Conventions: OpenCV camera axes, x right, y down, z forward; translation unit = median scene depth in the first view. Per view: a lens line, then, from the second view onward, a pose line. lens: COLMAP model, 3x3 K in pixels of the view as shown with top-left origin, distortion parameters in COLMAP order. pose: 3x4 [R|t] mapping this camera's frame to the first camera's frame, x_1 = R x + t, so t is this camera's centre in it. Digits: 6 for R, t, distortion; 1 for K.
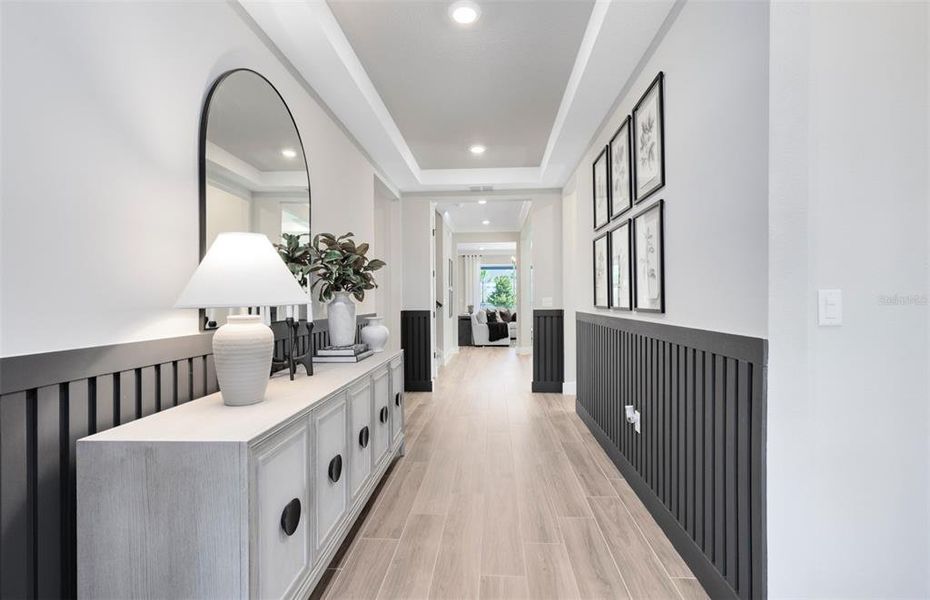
lens RADIAL K [[428.8, 0, 465.8], [0, 428.8, 298.4], [0, 0, 1]] dist [0.002499, -0.000096]
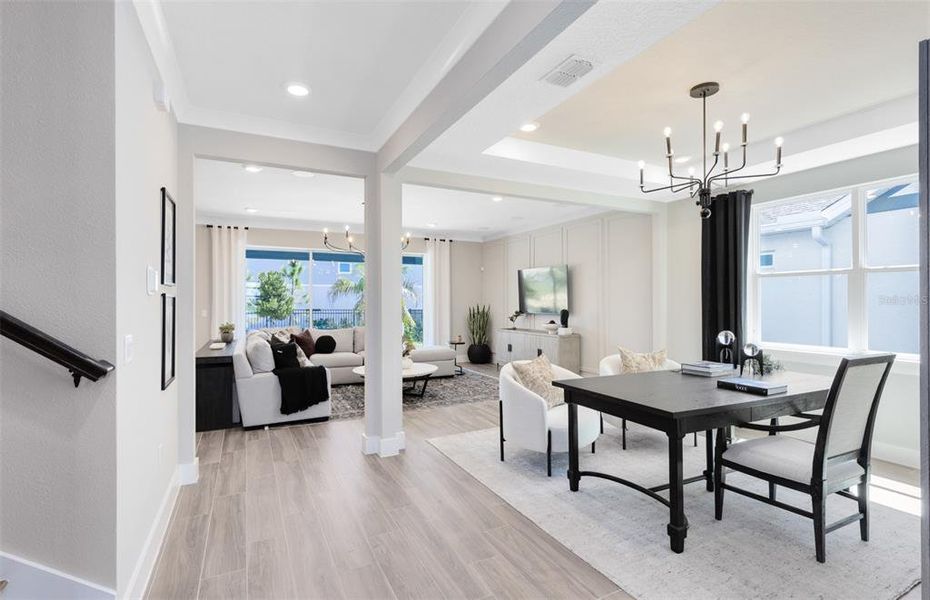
lens RADIAL K [[428.8, 0, 468.7], [0, 428.8, 295.7], [0, 0, 1]] dist [0.002499, -0.000096]
pose [[0.853451, 0.003228, 0.521163, -0.009210], [0.002787, 0.999938, -0.010758, -0.012335], [-0.521166, 0.010634, 0.853389, 0.511581]]
